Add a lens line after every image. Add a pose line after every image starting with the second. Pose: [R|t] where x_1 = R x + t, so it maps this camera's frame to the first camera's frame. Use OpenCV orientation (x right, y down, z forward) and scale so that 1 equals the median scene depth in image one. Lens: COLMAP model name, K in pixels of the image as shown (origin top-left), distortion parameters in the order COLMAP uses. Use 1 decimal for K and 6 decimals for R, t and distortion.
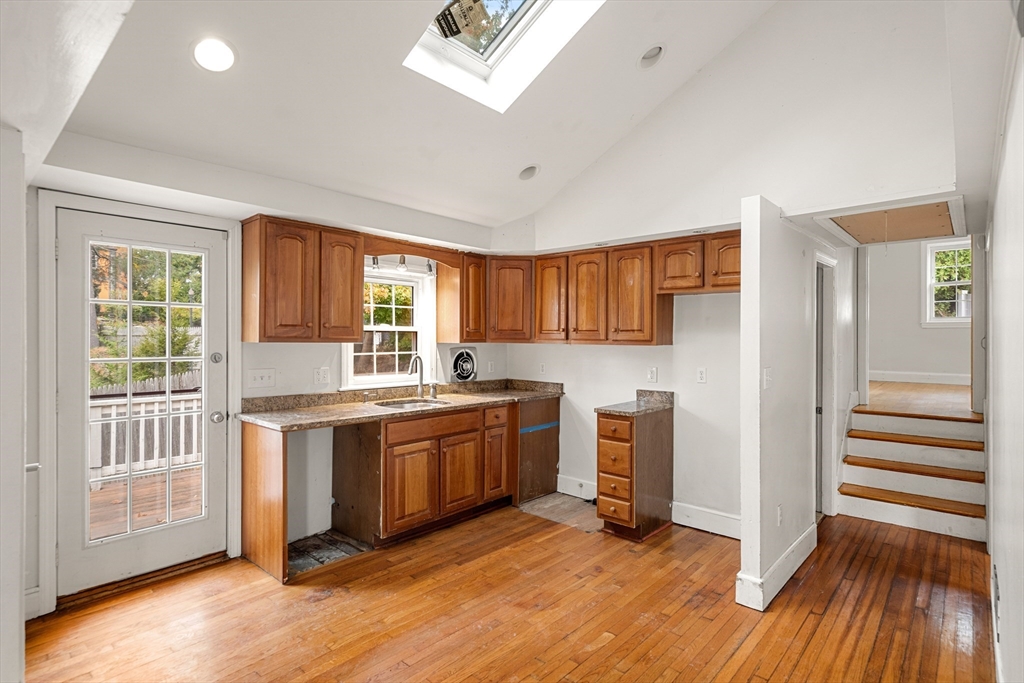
lens RADIAL K [[514.0, 0, 512.0], [0, 514.0, 341.5], [0, 0, 1]] dist [0.001031, 0.000318]
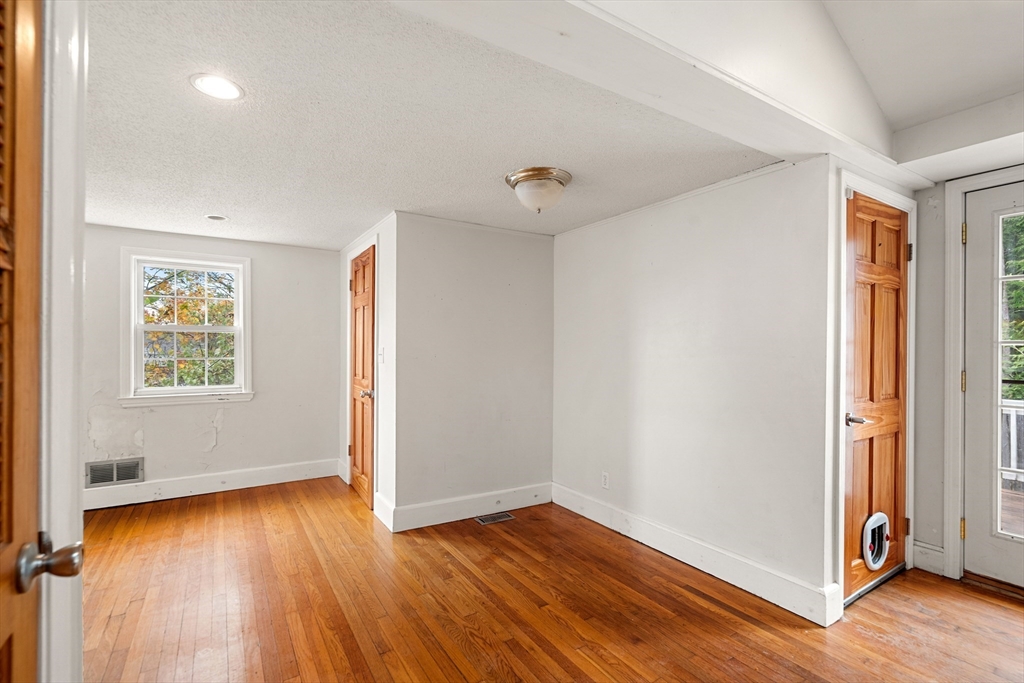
lens RADIAL K [[465.3, 0, 512.7], [0, 465.3, 347.9], [0, 0, 1]] dist [0.002062, 0.000170]
pose [[-0.266890, -0.001569, -0.963726, 0.197666], [-0.010473, 0.999944, 0.001272, 0.045200], [0.963670, 0.010433, -0.266891, 0.279397]]
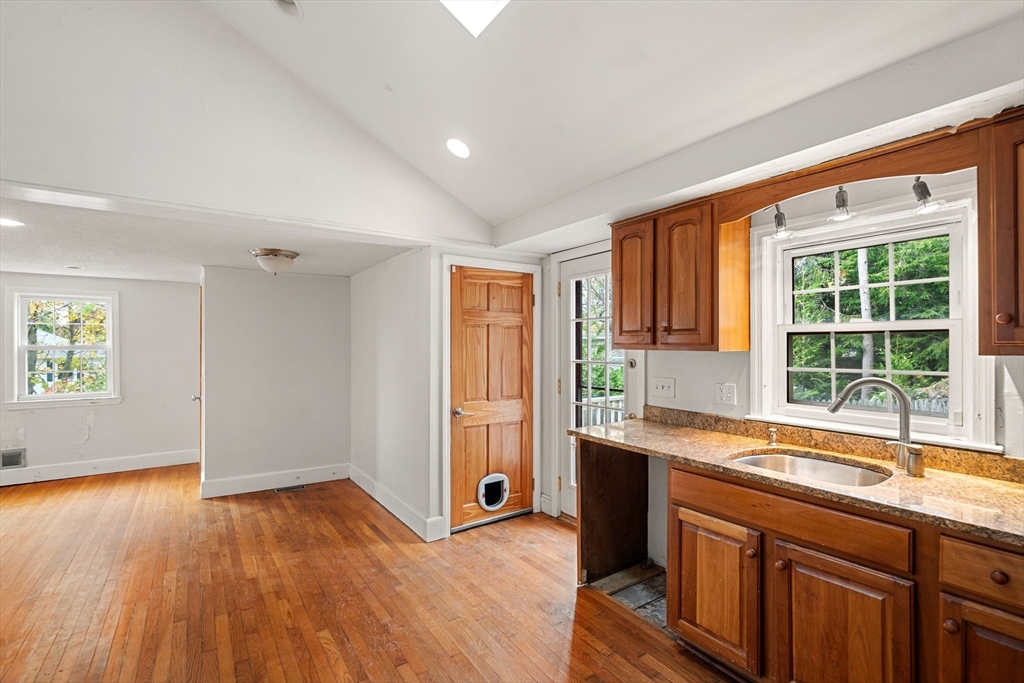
lens RADIAL K [[465.3, 0, 512.7], [0, 465.3, 347.9], [0, 0, 1]] dist [0.002062, 0.000170]
pose [[-0.232368, 0.002194, -0.972625, 0.400697], [-0.004670, 0.999983, 0.003372, -0.003043], [0.972617, 0.005326, -0.232354, 0.899935]]
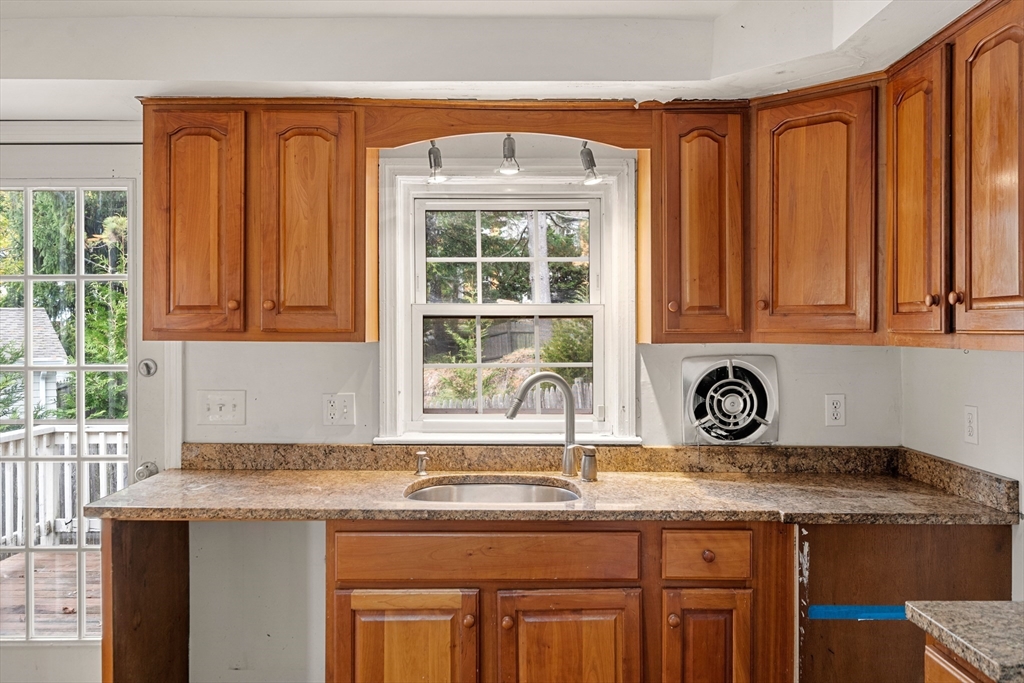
lens RADIAL K [[862.2, 0, 512.0], [0, 862.2, 341.5], [0, 0, 1]] dist [0.014720, 0.002294]
pose [[0.668910, 0.003164, -0.743337, 0.373512], [-0.001998, 0.999995, 0.002459, -0.000354], [0.743341, -0.000159, 0.668913, 0.603523]]
